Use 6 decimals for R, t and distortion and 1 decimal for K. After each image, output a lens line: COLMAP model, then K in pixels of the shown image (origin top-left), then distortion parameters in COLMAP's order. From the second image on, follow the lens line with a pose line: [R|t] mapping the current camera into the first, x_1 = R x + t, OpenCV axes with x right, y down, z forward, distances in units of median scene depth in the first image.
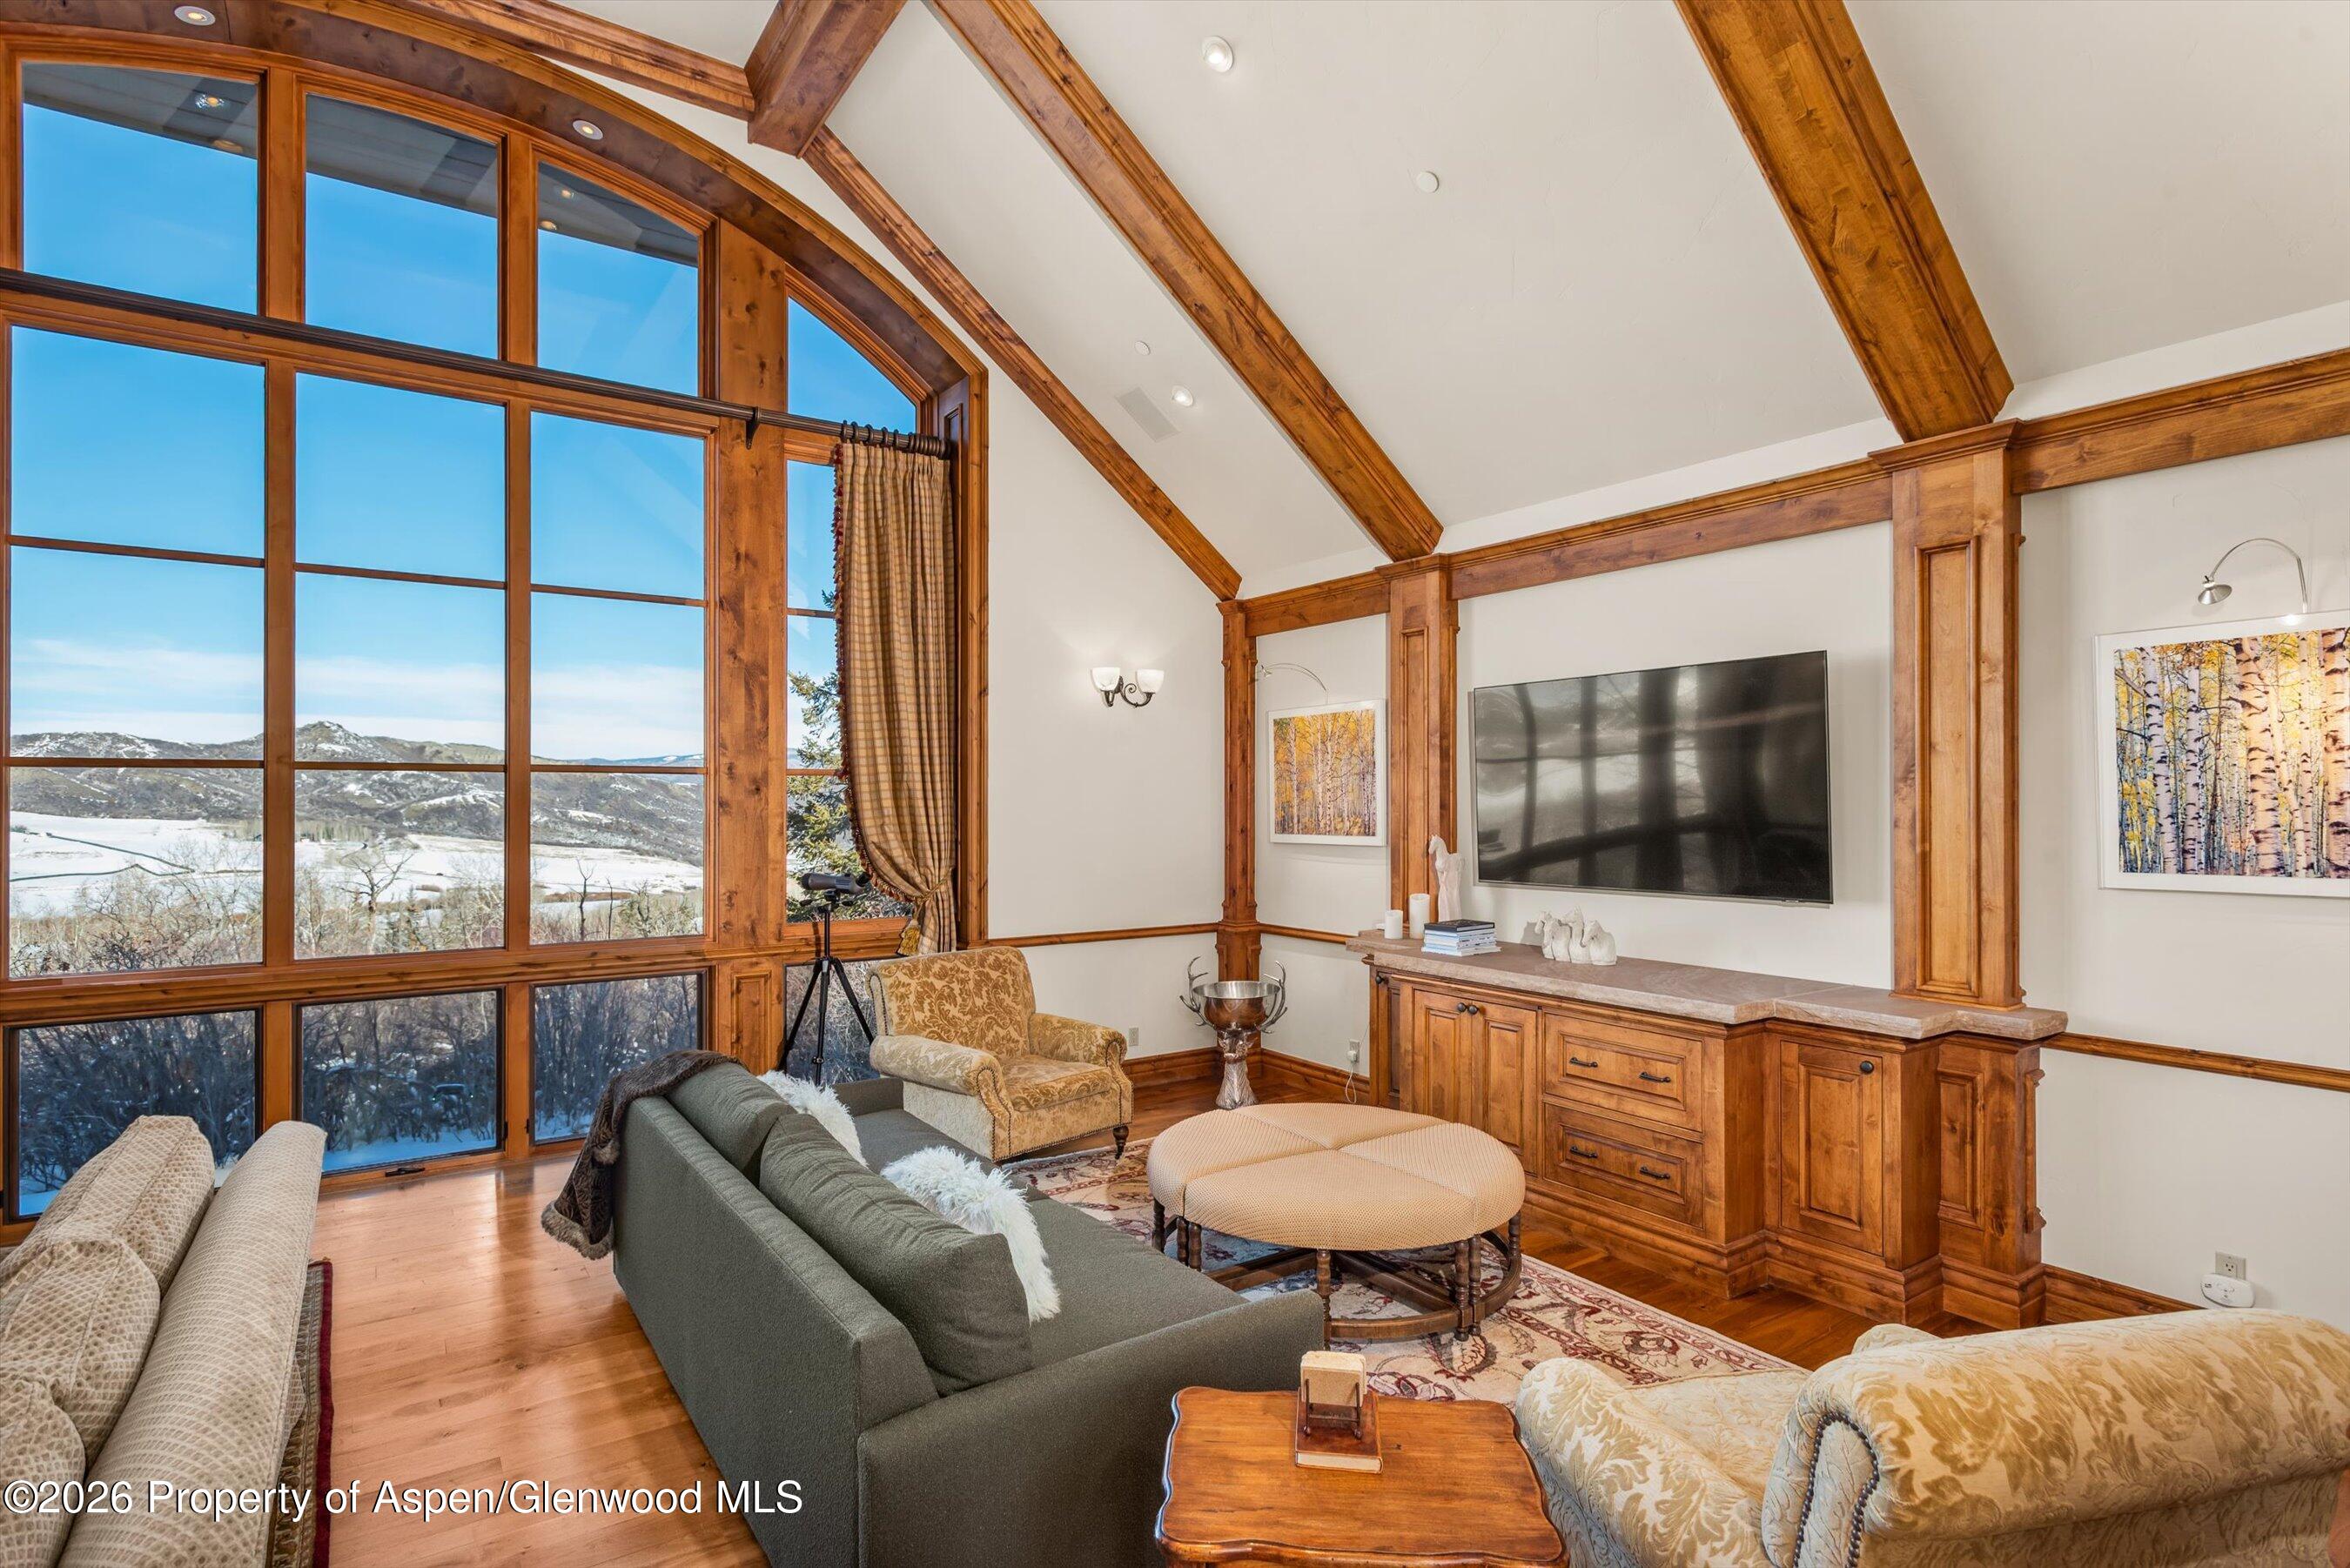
lens RADIAL K [[1184.9, 0, 1169.1], [0, 1184.9, 793.7], [0, 0, 1]] dist [0.010613, -0.004179]
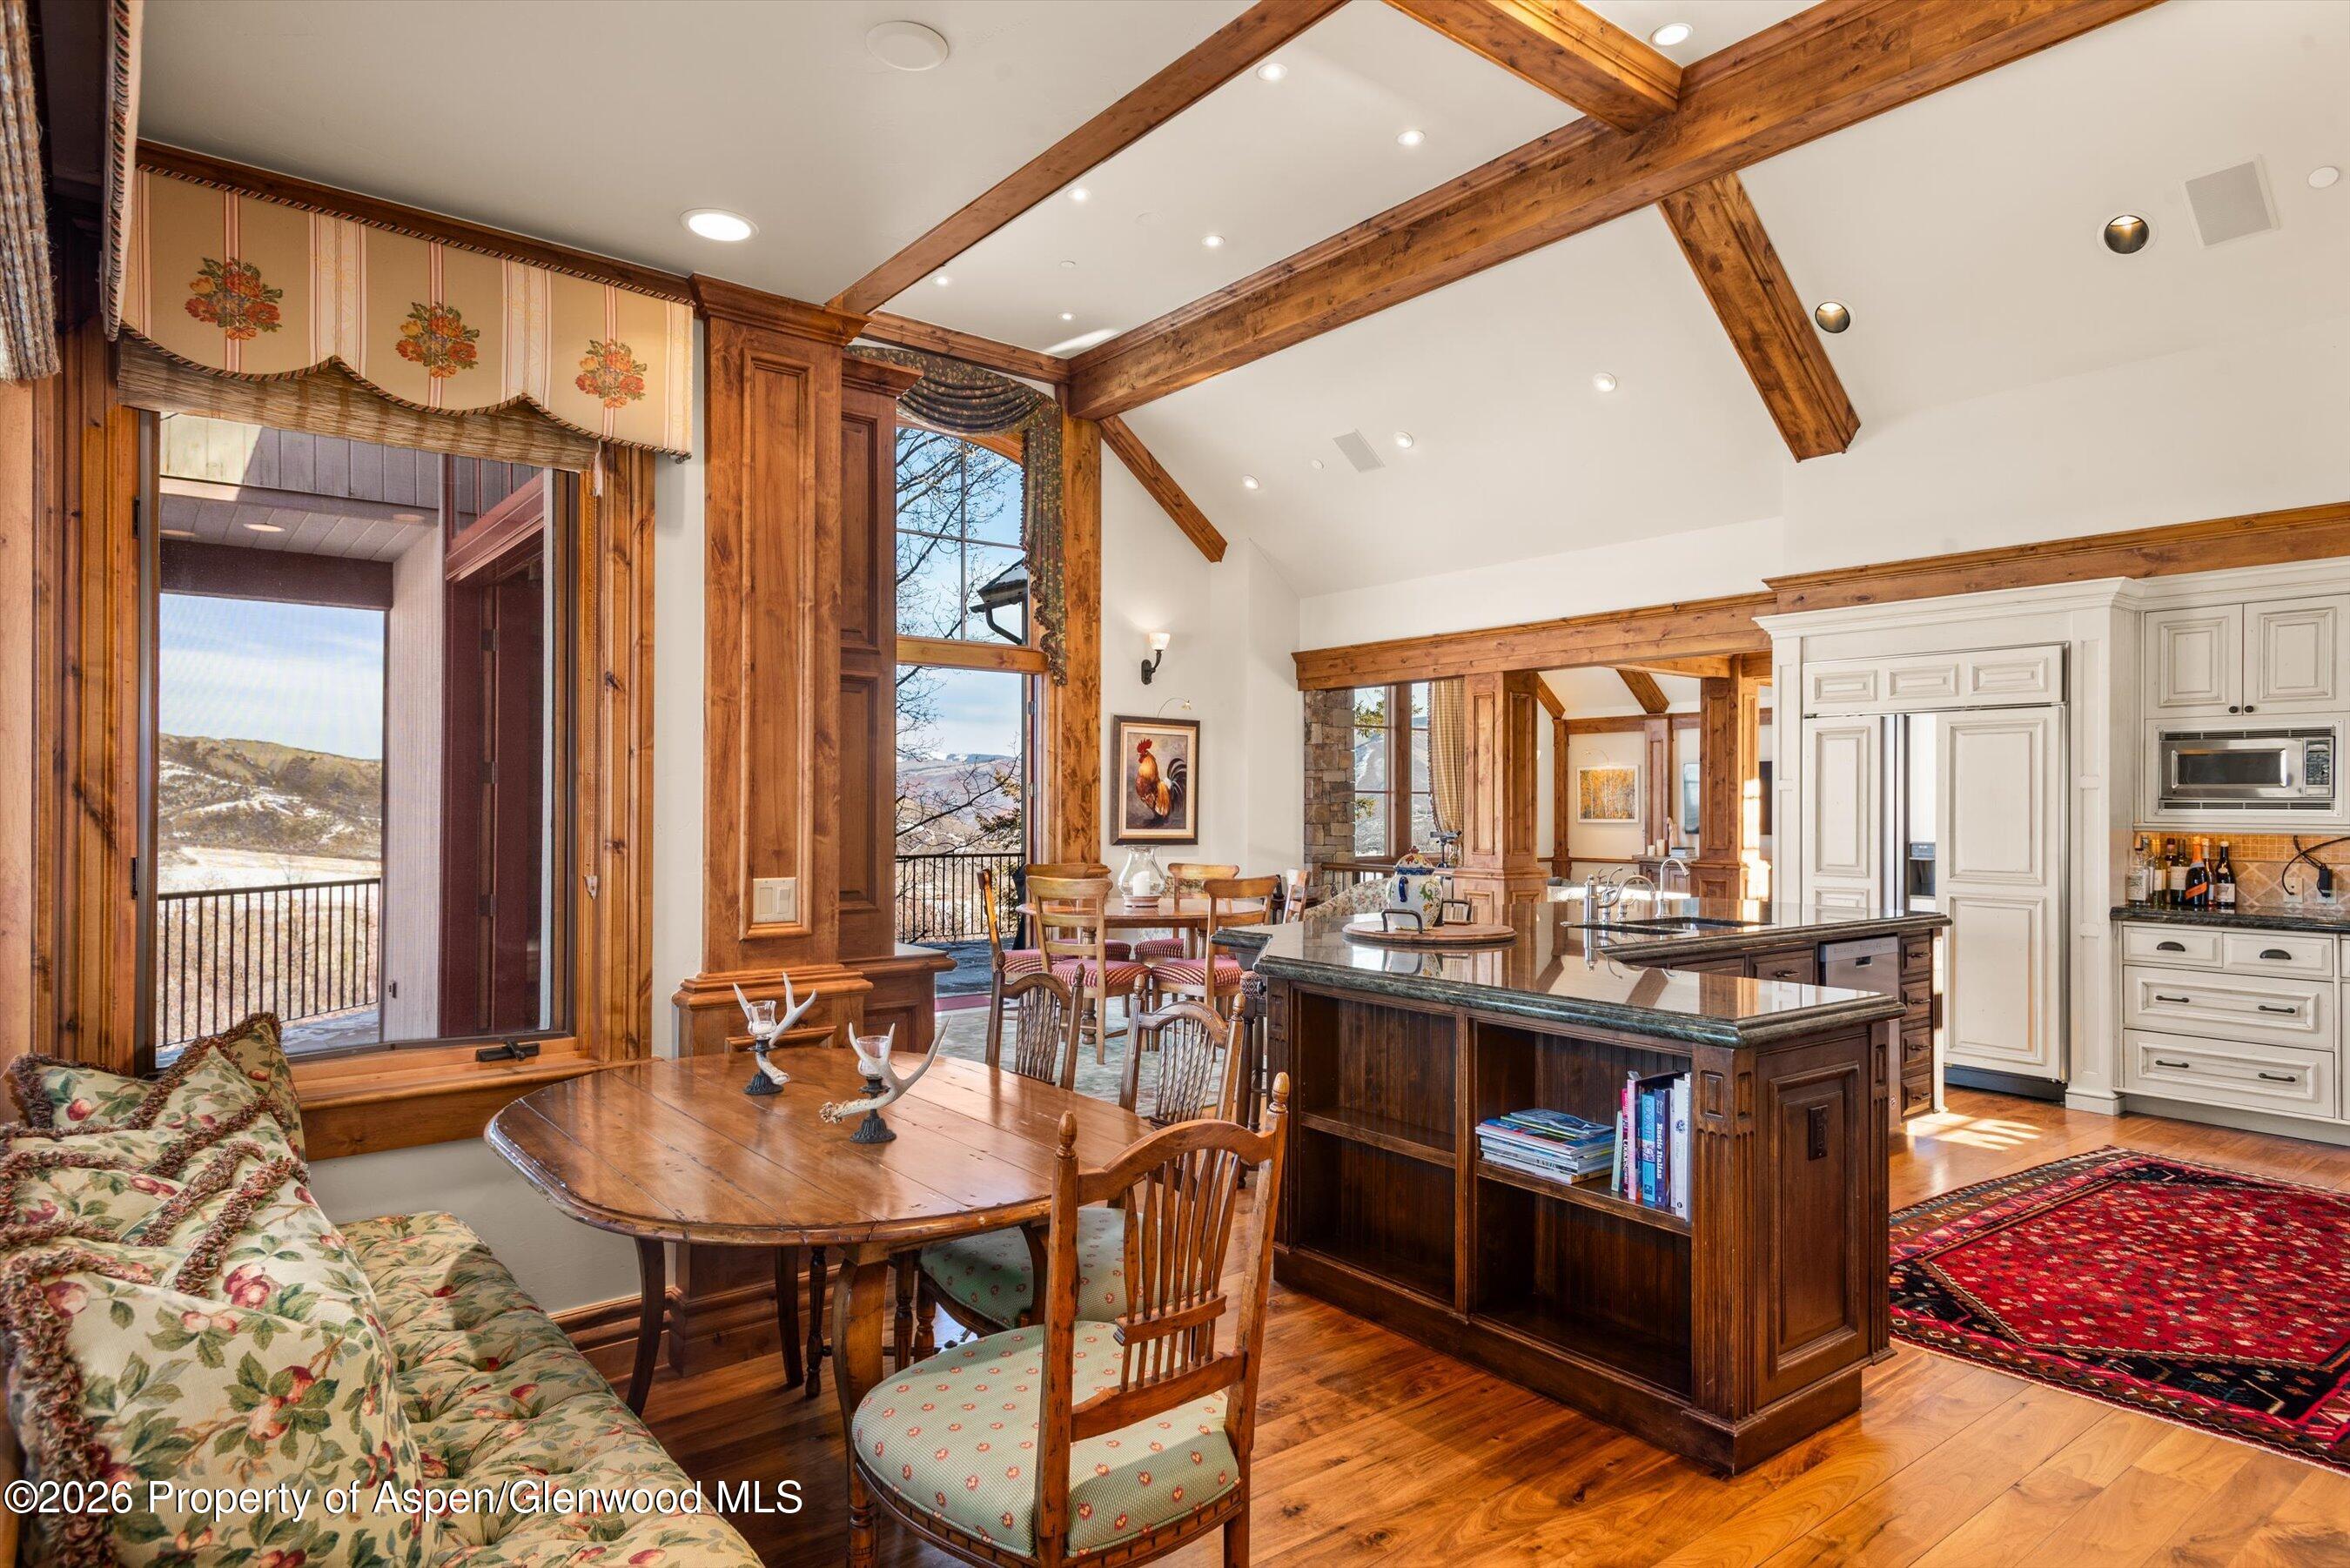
lens RADIAL K [[1340.5, 0, 1167.0], [0, 1340.5, 803.9], [0, 0, 1]] dist [0.033148, -0.010146]
pose [[0.997129, 0.000131, 0.075715, -1.274310], [-0.000398, 0.999994, 0.003502, -0.006908], [-0.075714, -0.003522, 0.997123, -2.194902]]
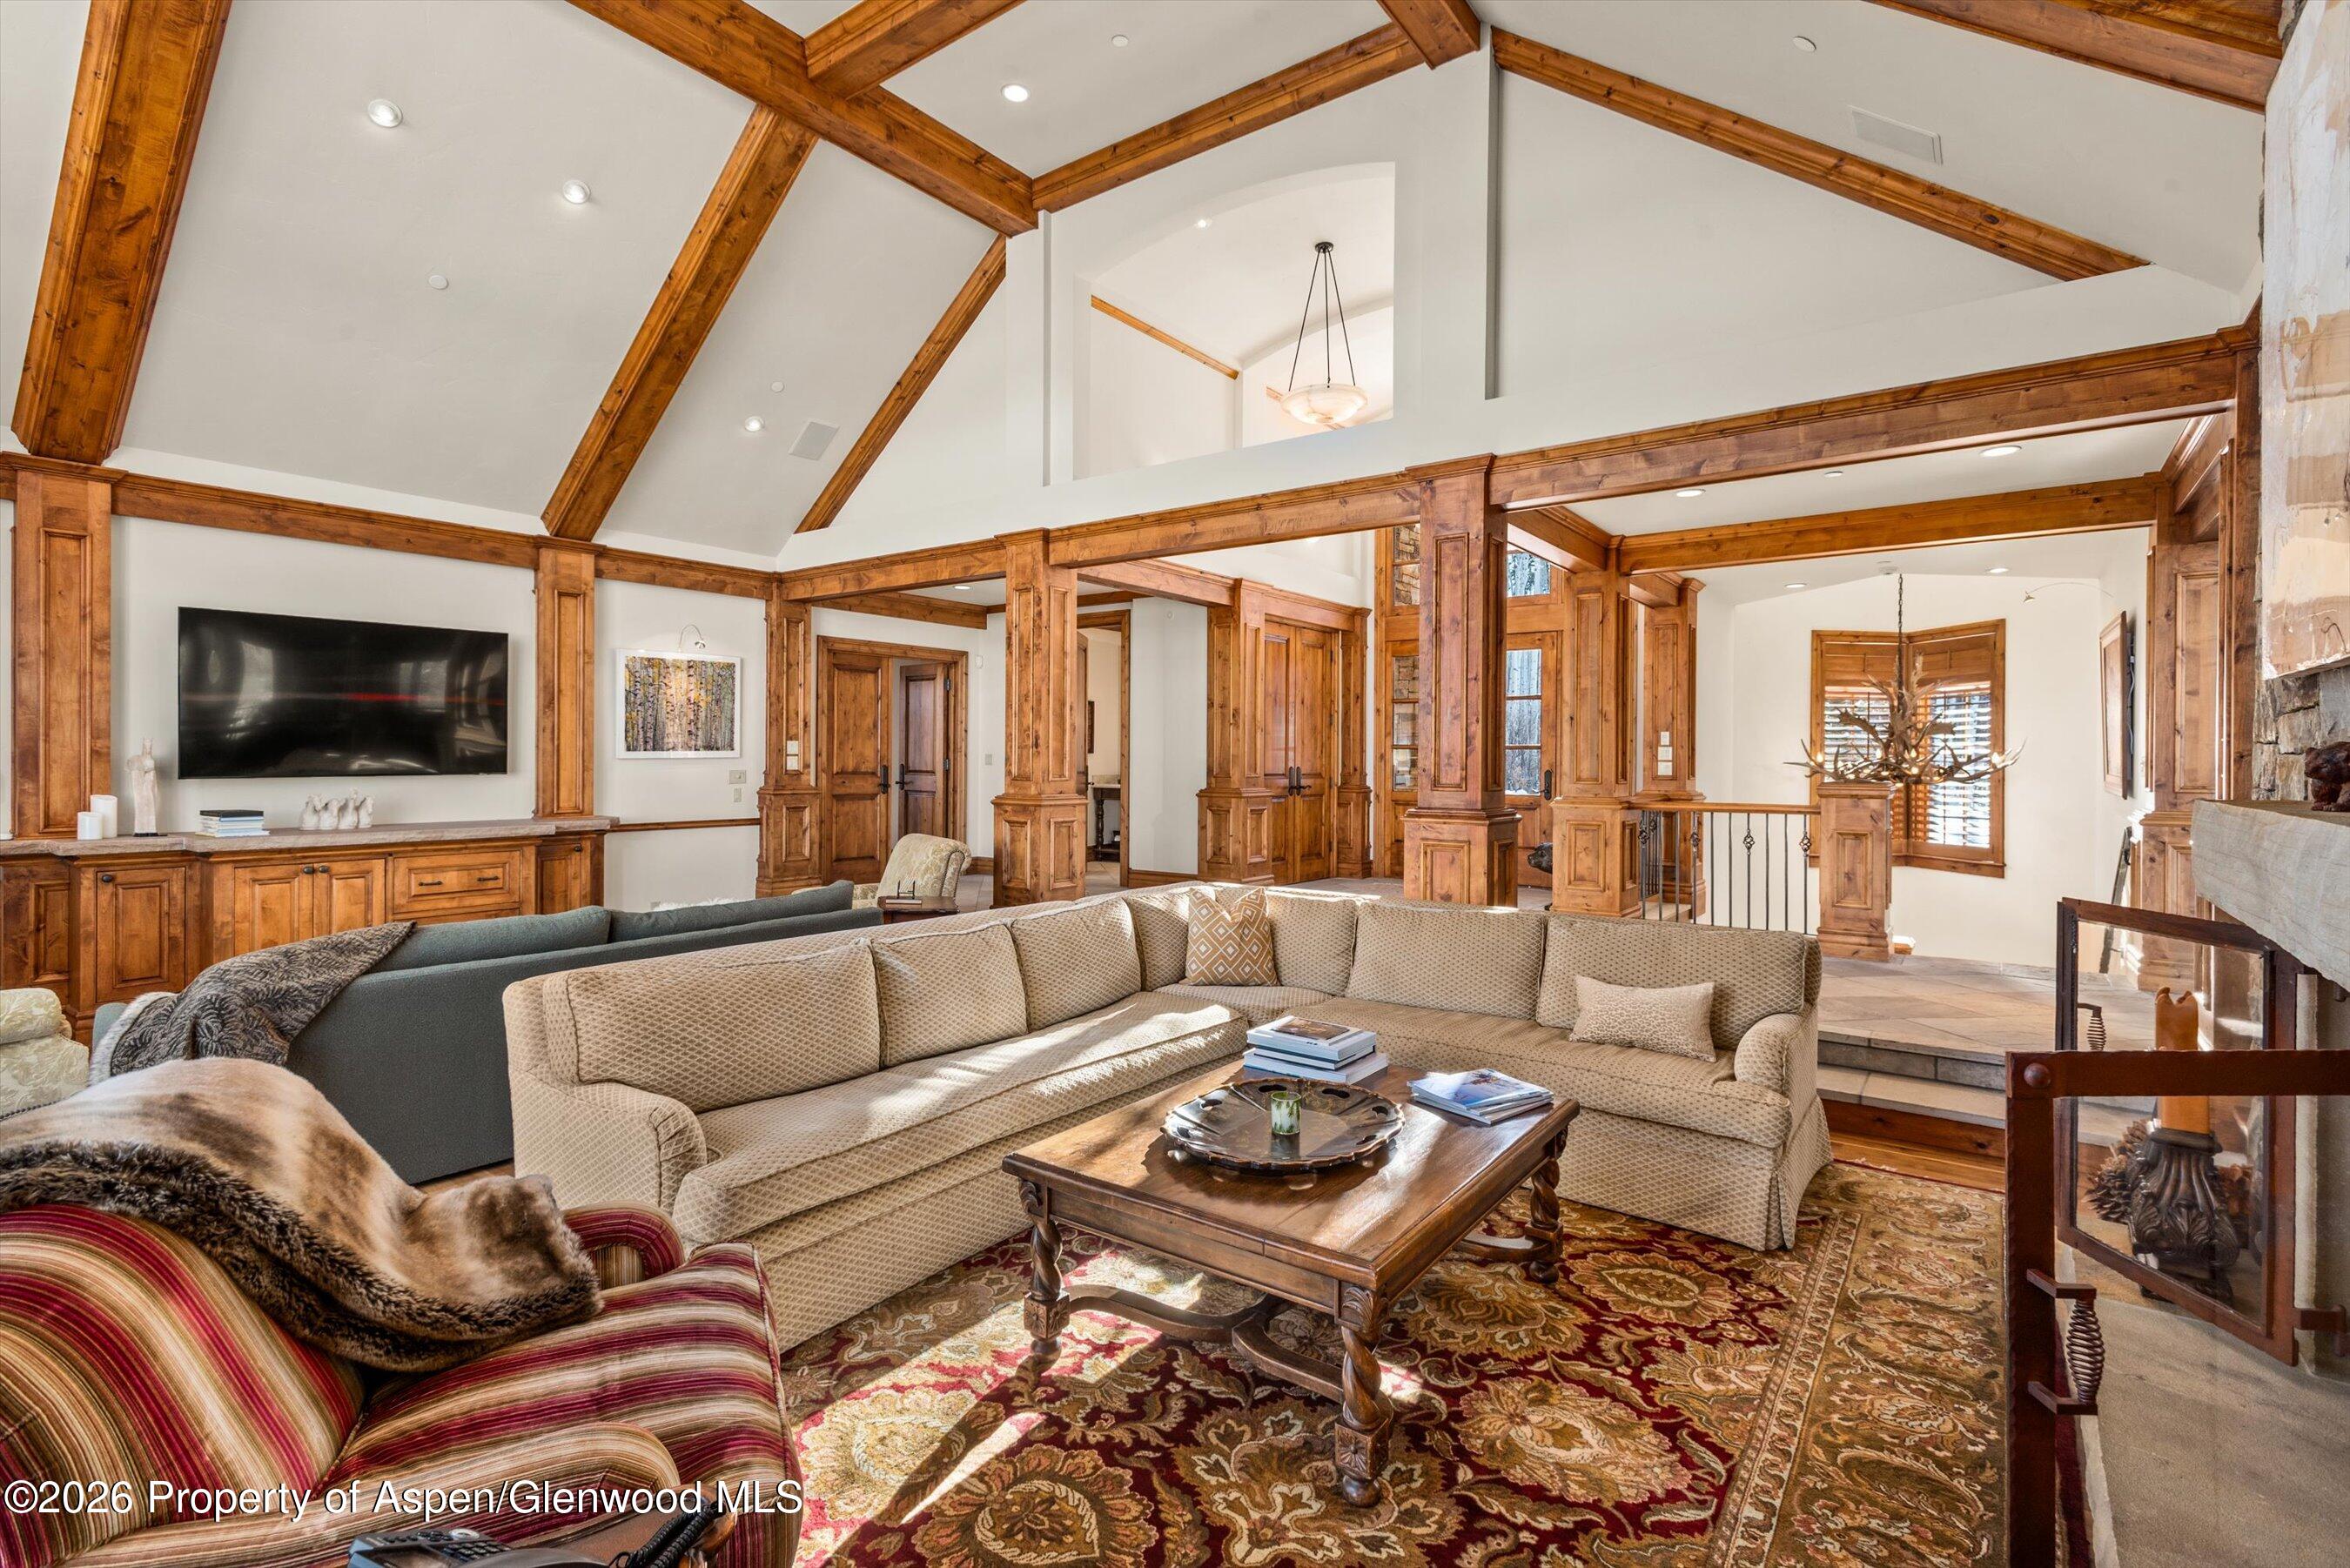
lens RADIAL K [[1077.8, 0, 1163.4], [0, 1077.8, 787.7], [0, 0, 1]] dist [0.006031, -0.002130]
pose [[-0.308497, -0.032636, 0.950665, -1.126263], [-0.013747, 0.999460, 0.029850, 0.043380], [-0.951126, -0.003860, -0.308779, 0.476394]]
